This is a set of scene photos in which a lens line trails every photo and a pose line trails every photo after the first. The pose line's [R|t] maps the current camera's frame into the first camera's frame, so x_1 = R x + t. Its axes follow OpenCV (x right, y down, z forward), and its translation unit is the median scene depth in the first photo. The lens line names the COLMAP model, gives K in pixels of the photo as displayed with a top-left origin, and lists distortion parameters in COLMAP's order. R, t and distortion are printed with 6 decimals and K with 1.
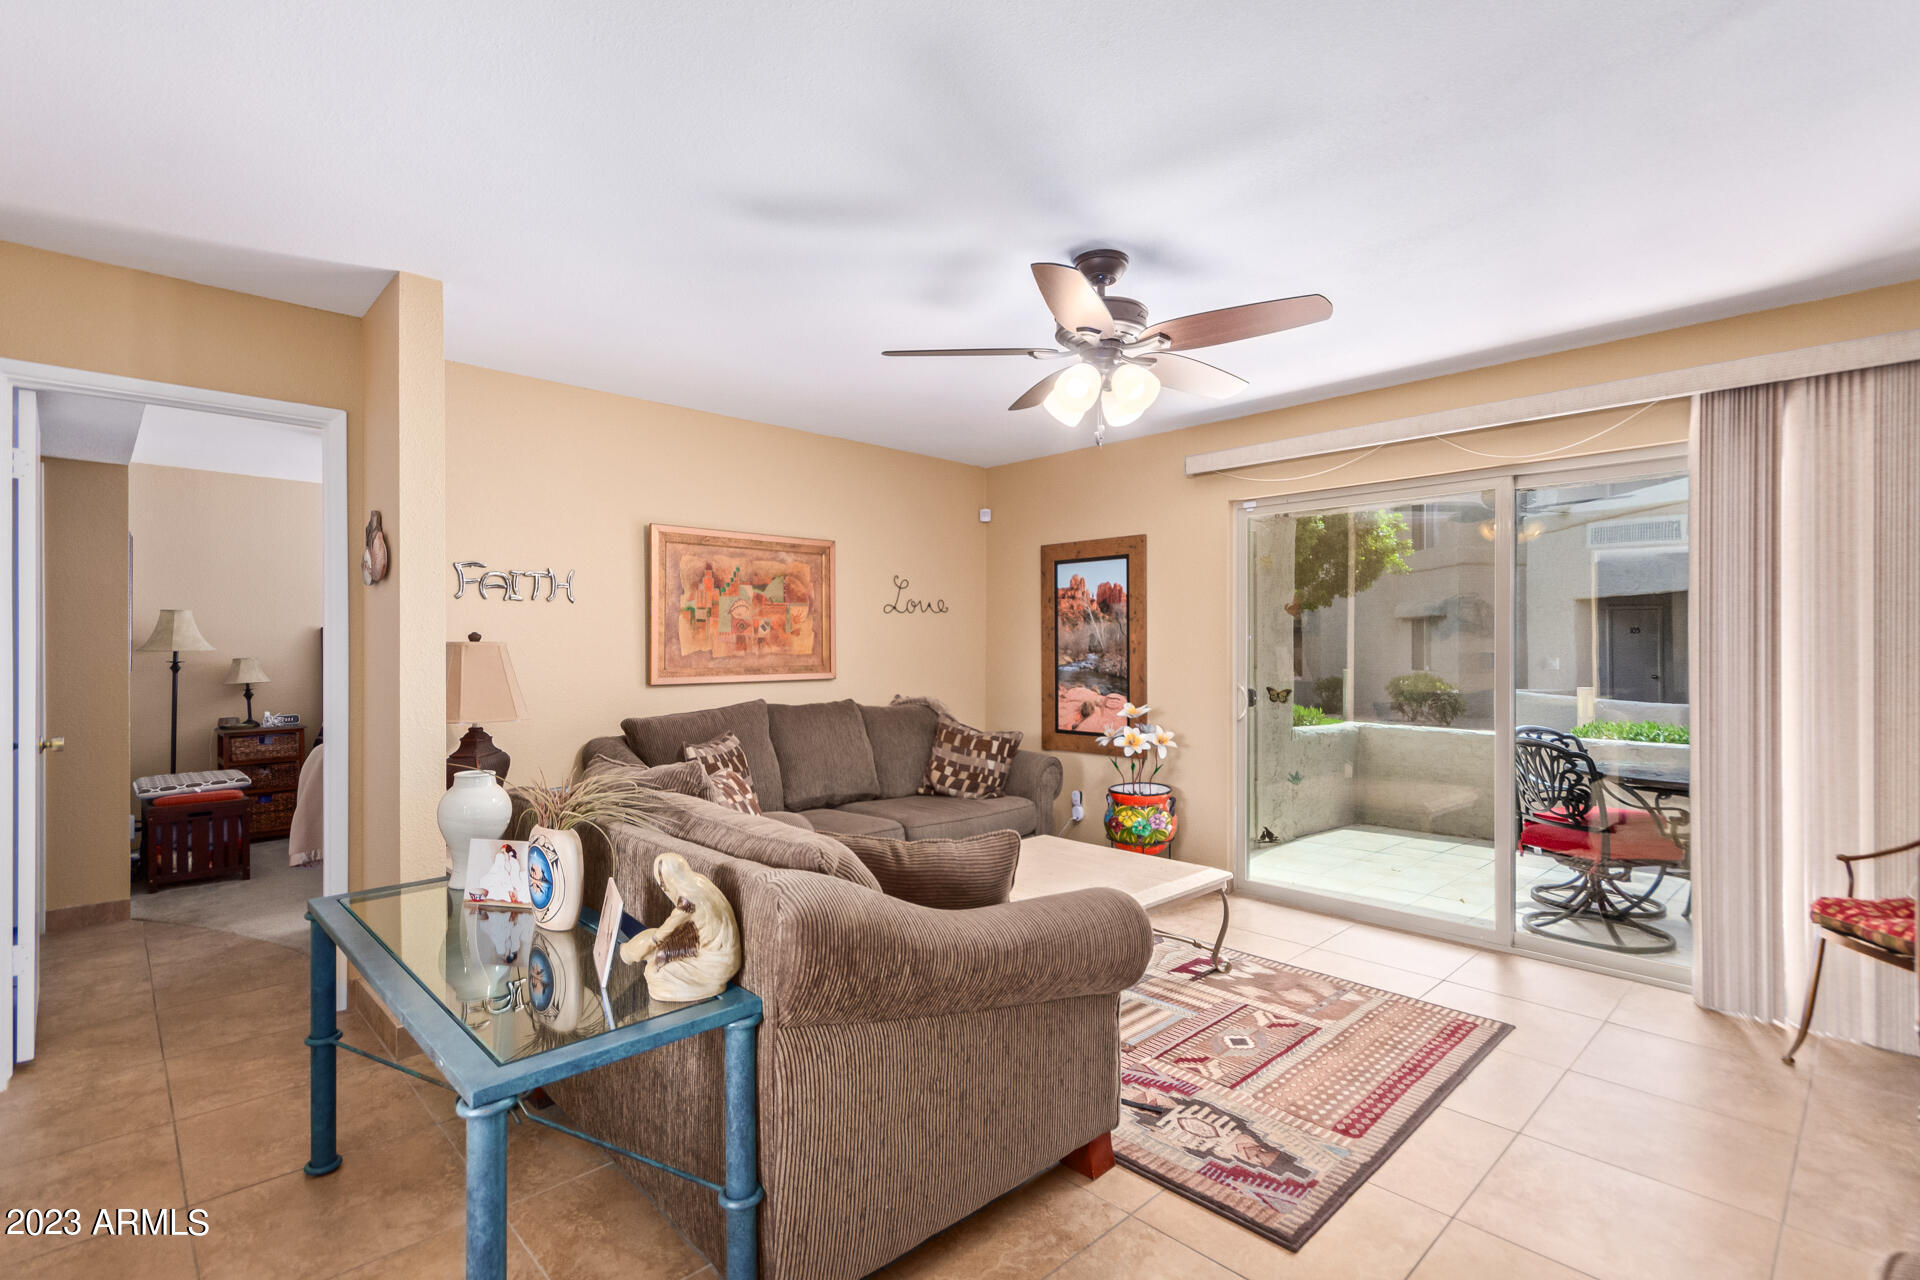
lens RADIAL K [[899.1, 0, 964.3], [0, 899.1, 648.1], [0, 0, 1]] dist [0.008332, -0.003879]
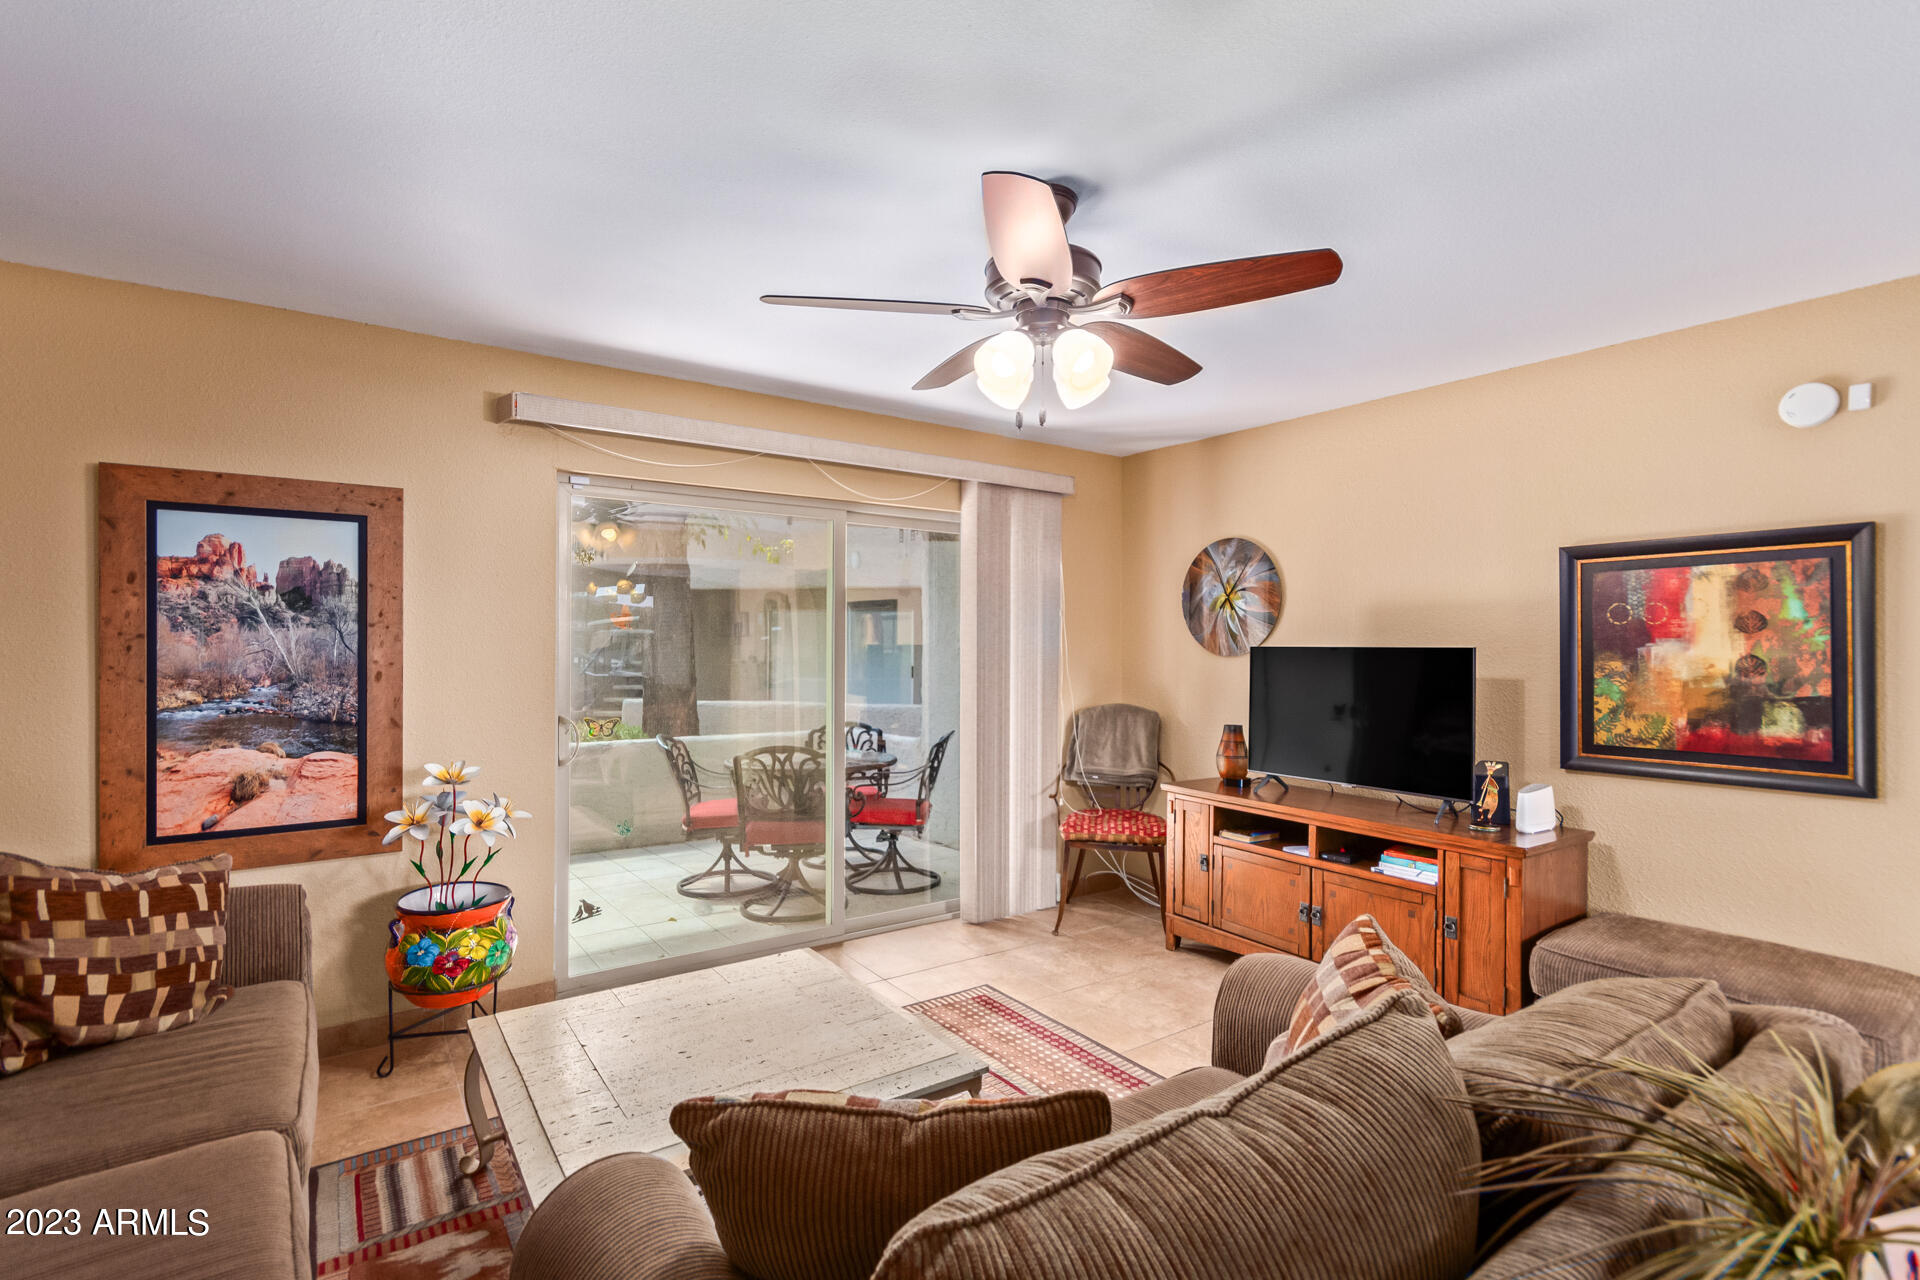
lens RADIAL K [[899.1, 0, 979.6], [0, 899.1, 643.3], [0, 0, 1]] dist [0.008332, -0.003879]
pose [[0.149365, -0.001009, 0.988782, -0.370807], [-0.006767, 0.999975, 0.002043, -0.024996], [-0.988759, -0.006996, 0.149355, 0.536851]]
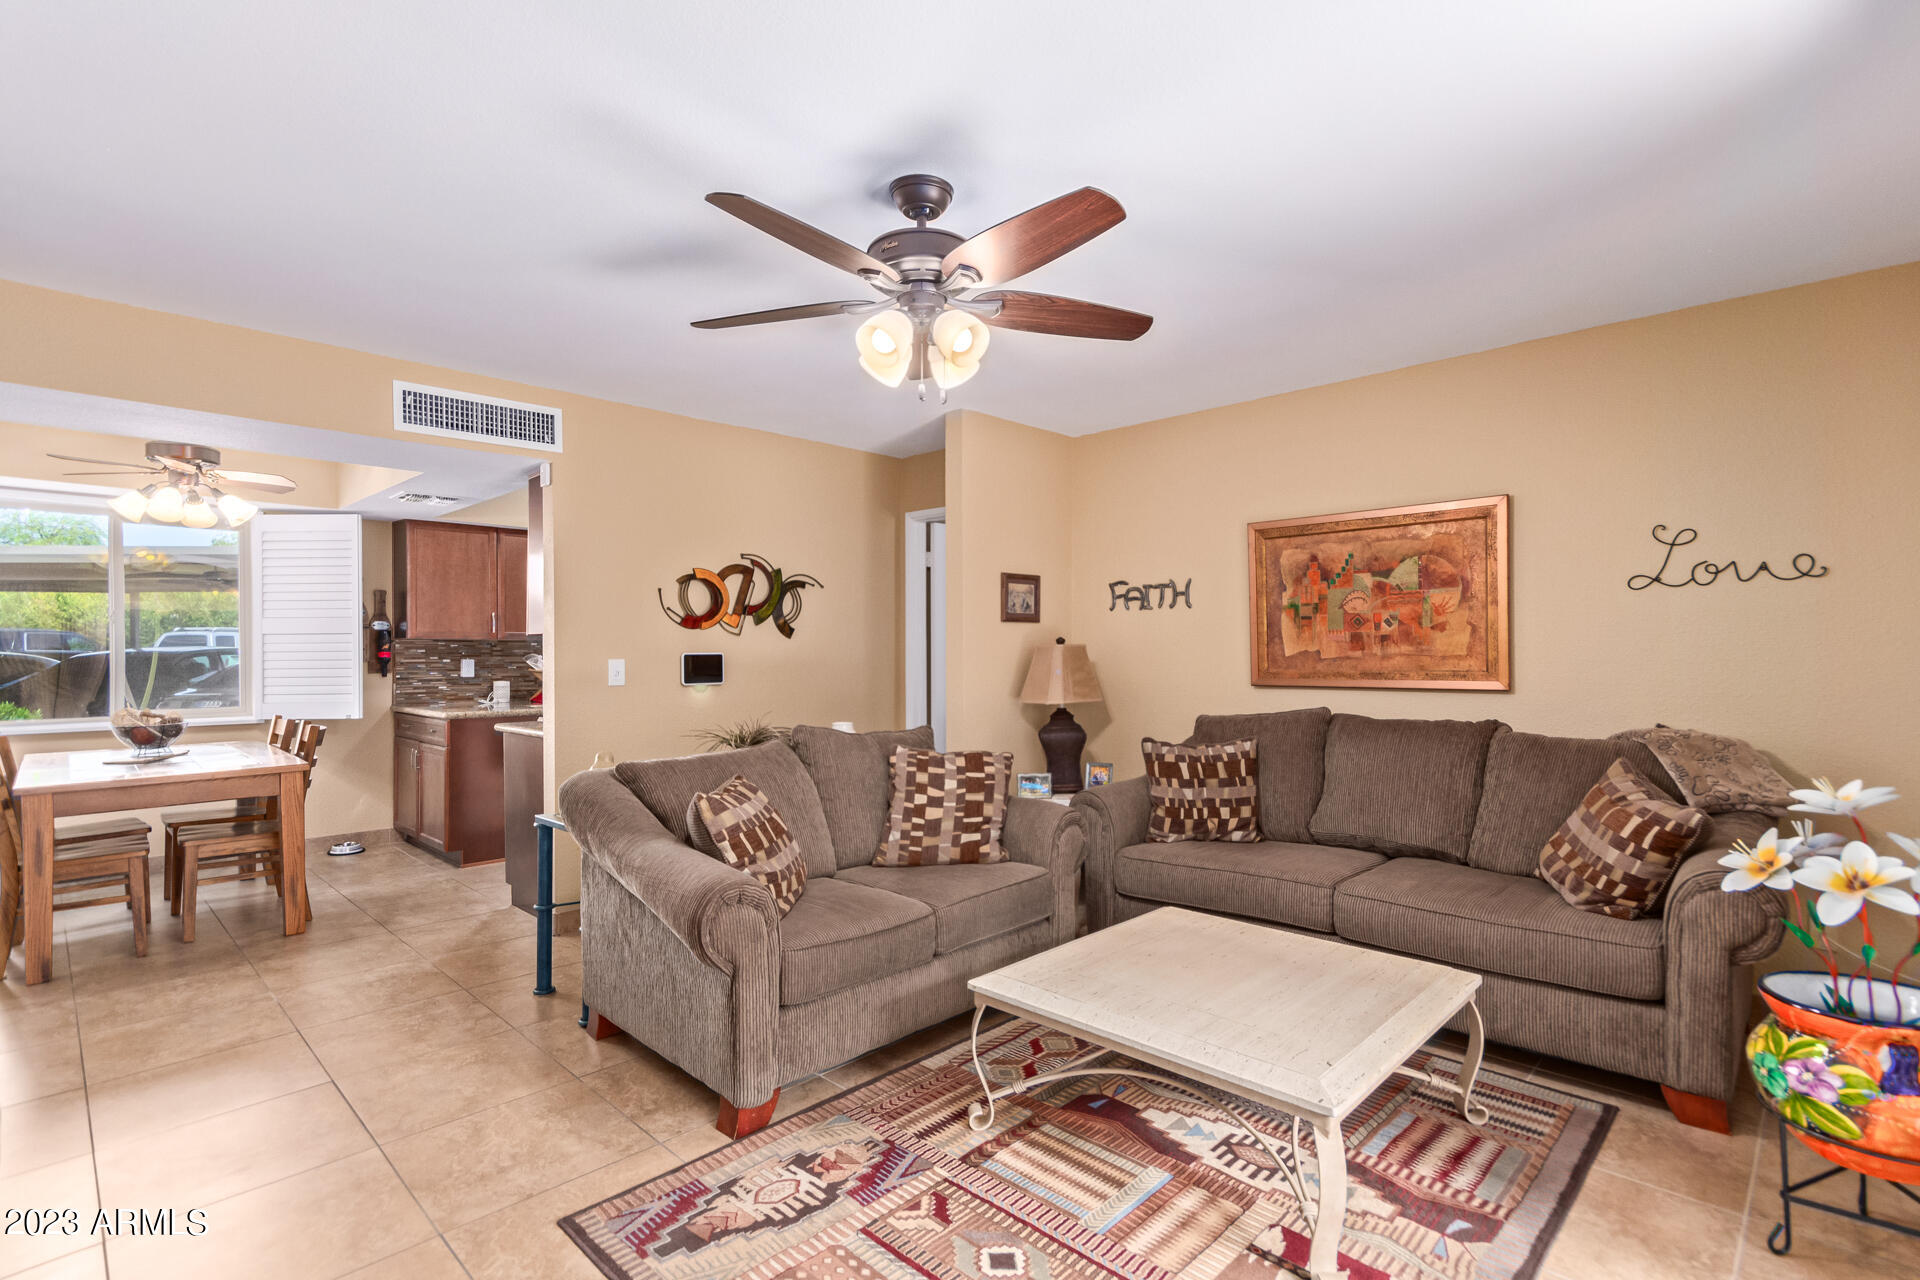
lens RADIAL K [[899.1, 0, 951.8], [0, 899.1, 641.9], [0, 0, 1]] dist [0.008332, -0.003879]
pose [[0.030213, -0.007674, -0.999514, 0.577558], [0.004584, 0.999961, -0.007539, -0.000654], [0.999533, -0.004354, 0.030247, 0.573500]]
